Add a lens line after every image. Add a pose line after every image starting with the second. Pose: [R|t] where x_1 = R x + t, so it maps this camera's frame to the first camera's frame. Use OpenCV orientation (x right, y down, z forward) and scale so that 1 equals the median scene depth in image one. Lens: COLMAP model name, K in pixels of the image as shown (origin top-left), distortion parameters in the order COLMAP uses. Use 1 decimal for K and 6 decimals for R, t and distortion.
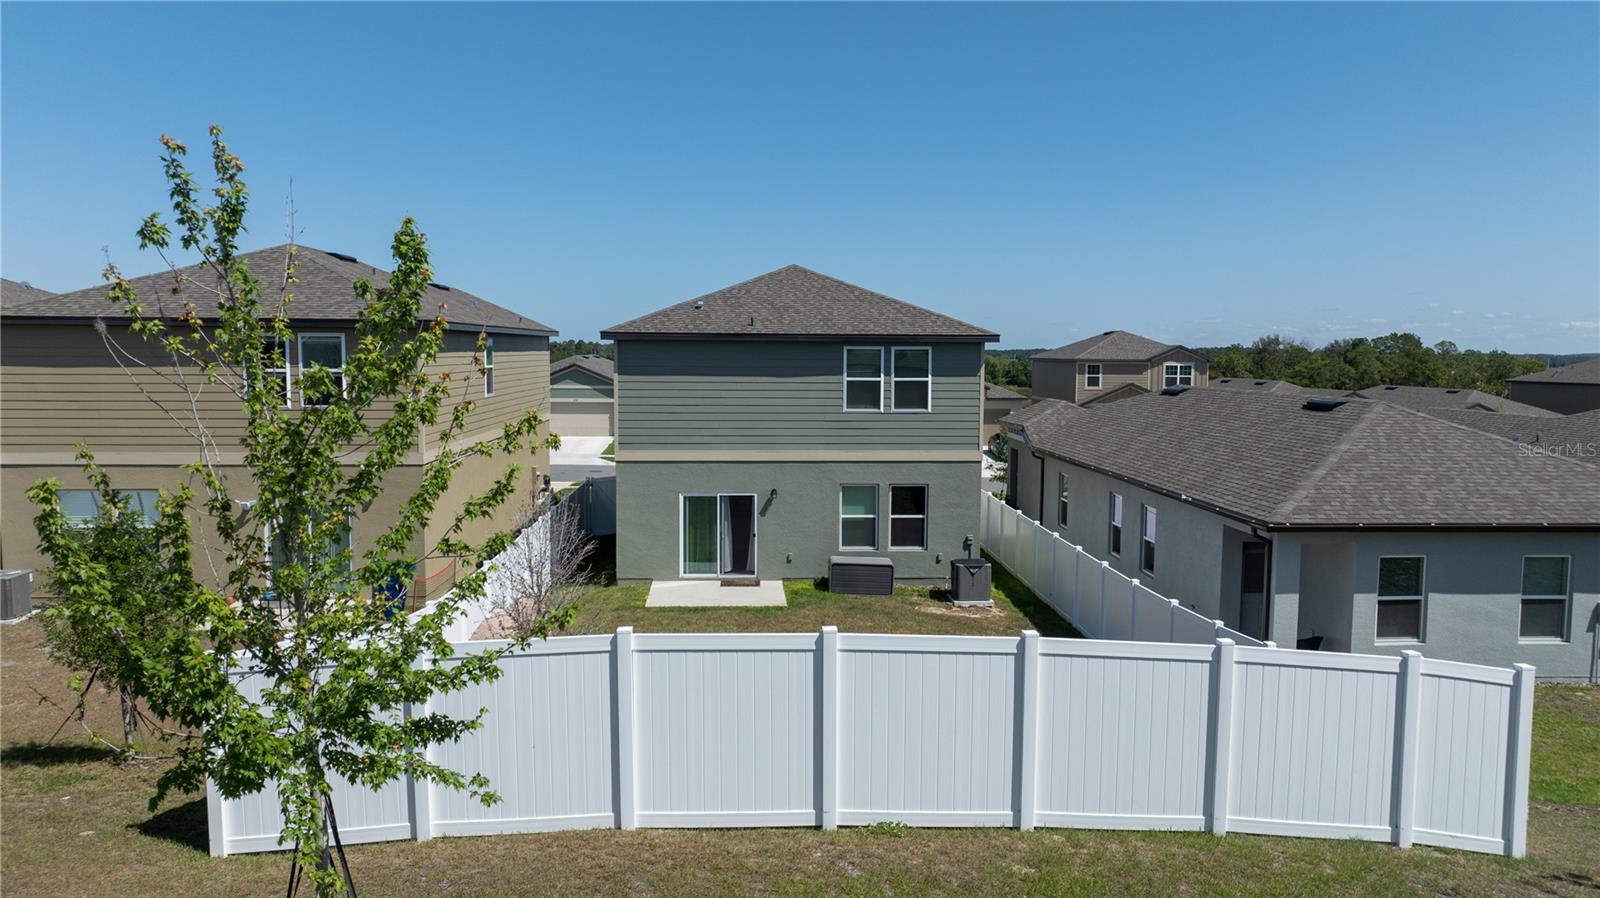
lens RADIAL K [[1124.3, 0, 803.8], [0, 1124.3, 450.8], [0, 0, 1]] dist [-0.040468, 0.040896]
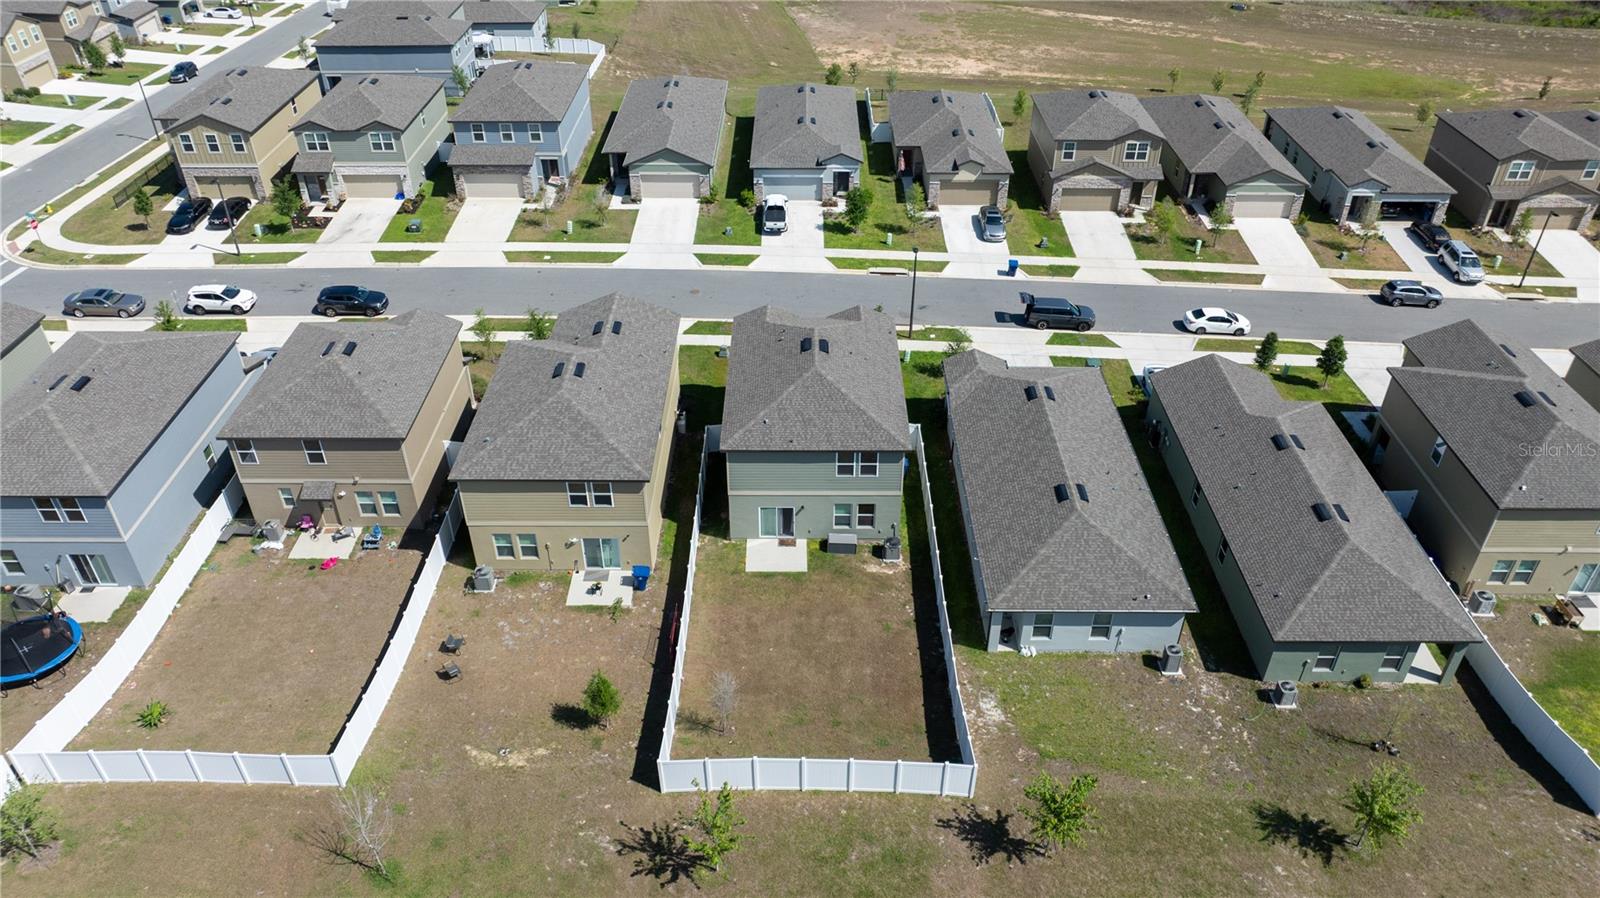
lens RADIAL K [[1124.3, 0, 803.1], [0, 1124.3, 449.6], [0, 0, 1]] dist [-0.040468, 0.040896]
pose [[0.998467, 0.028750, -0.047302, 0.070896], [-0.000971, 0.863505, 0.504340, -1.117021], [0.055345, -0.503521, 0.862209, -0.771182]]
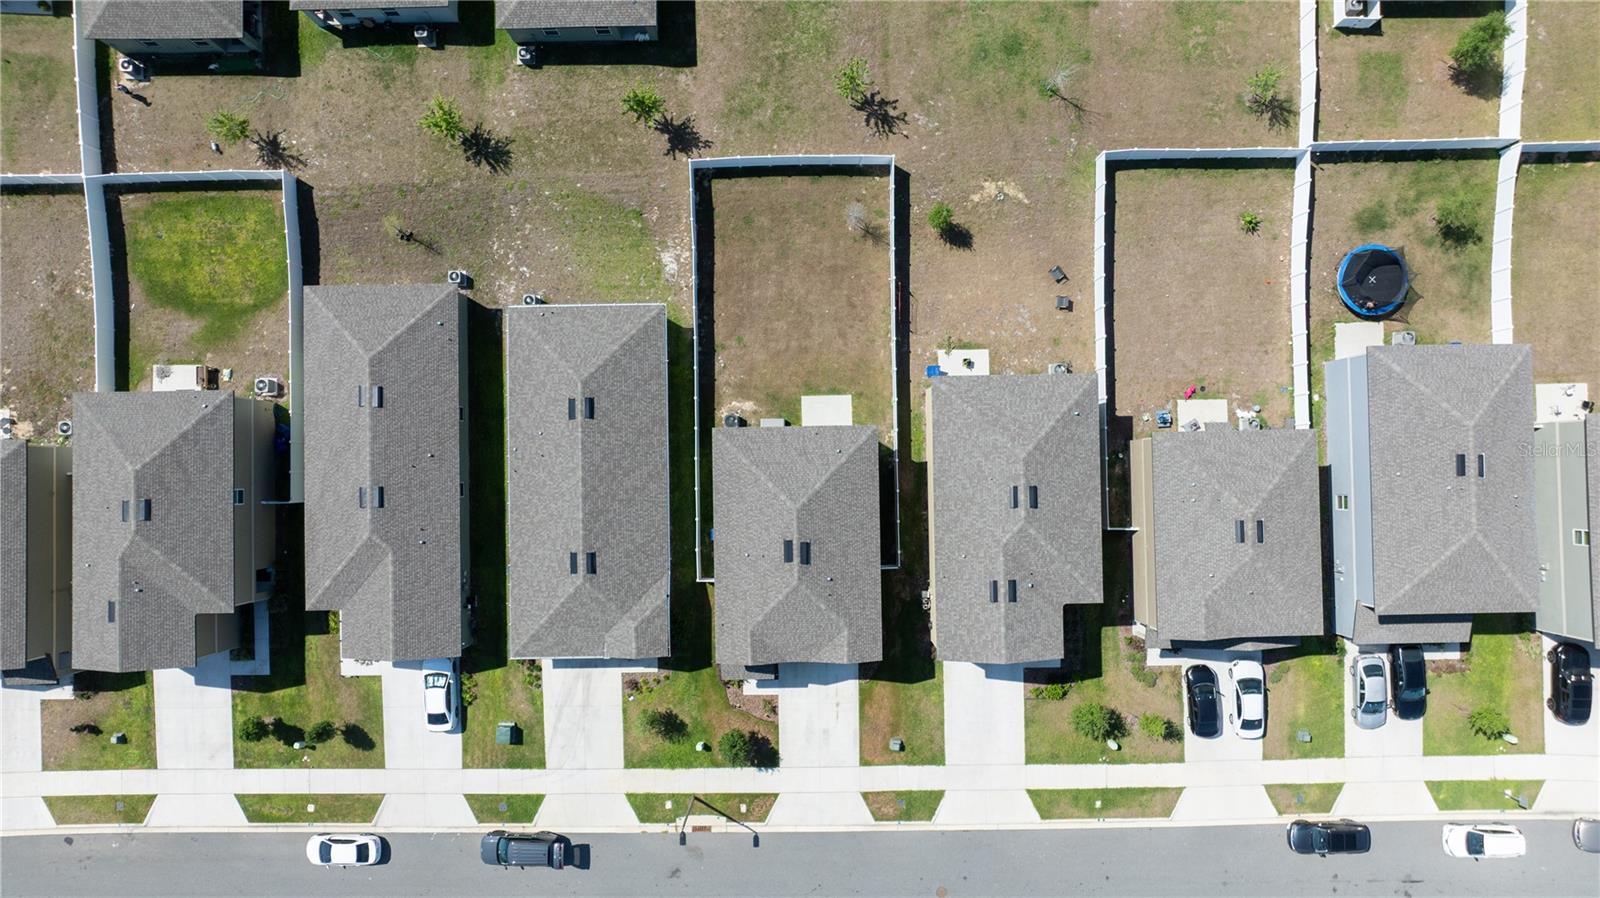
lens RADIAL K [[1124.3, 0, 811.0], [0, 1124.3, 448.3], [0, 0, 1]] dist [-0.040468, 0.040896]
pose [[-0.999284, -0.036790, -0.008804, -0.016134], [-0.006435, -0.064026, 0.997927, -2.446740], [-0.037277, 0.997270, 0.063743, 0.861670]]
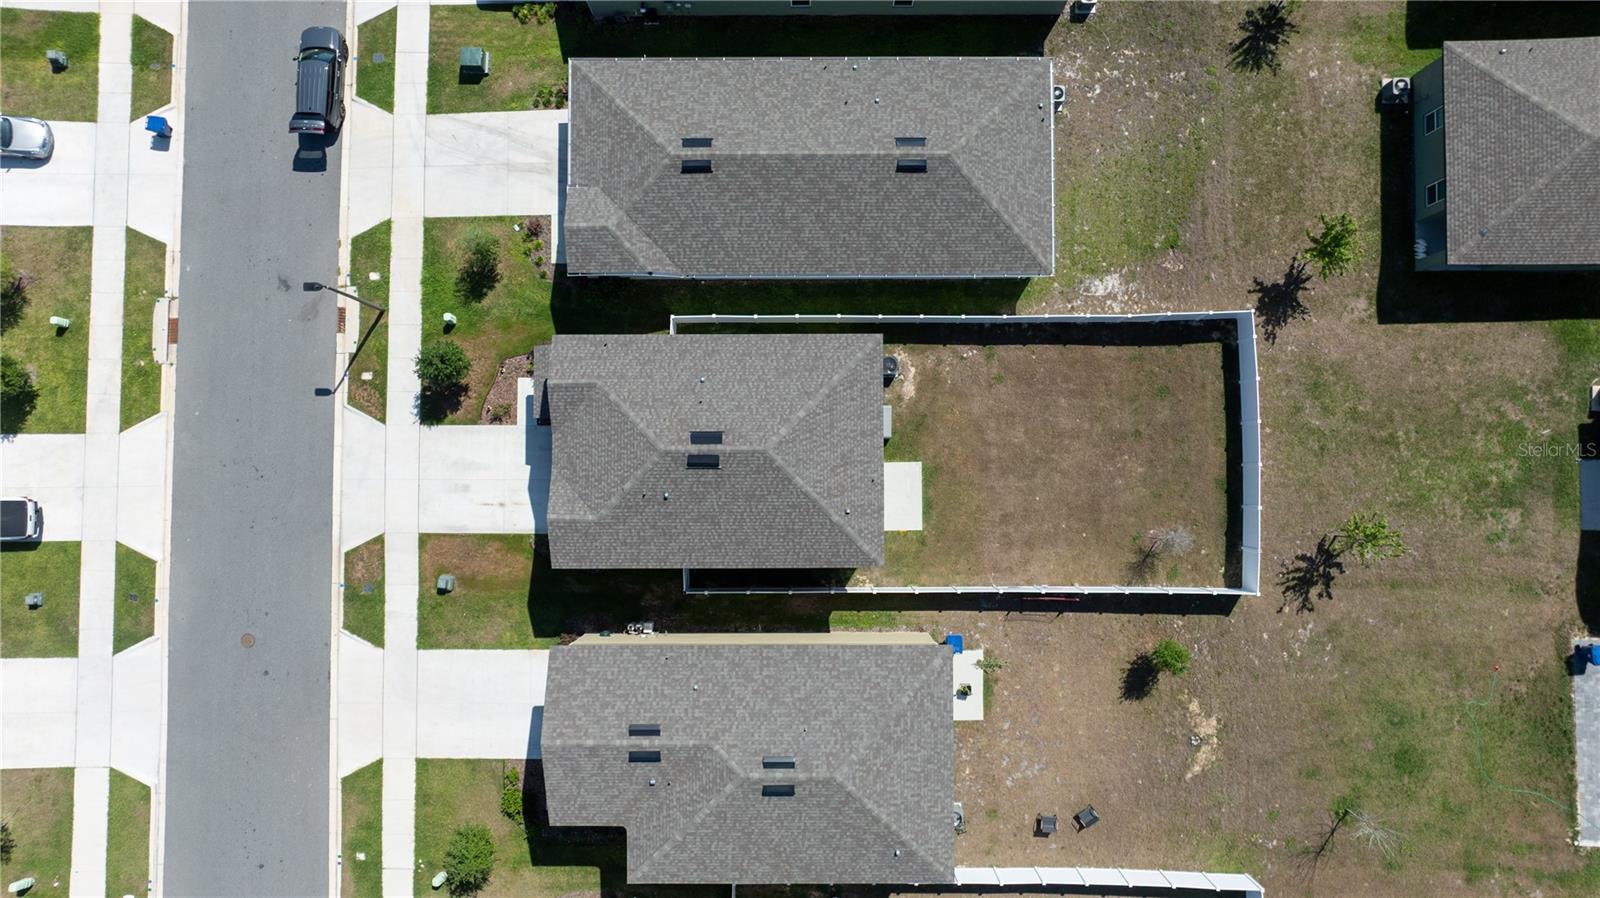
lens RADIAL K [[1124.3, 0, 803.6], [0, 1124.3, 455.0], [0, 0, 1]] dist [-0.040468, 0.040896]
pose [[0.051099, -0.998568, 0.015847, -0.041406], [0.091352, 0.020475, 0.995608, -1.763476], [-0.994507, -0.049427, 0.092267, 0.931112]]
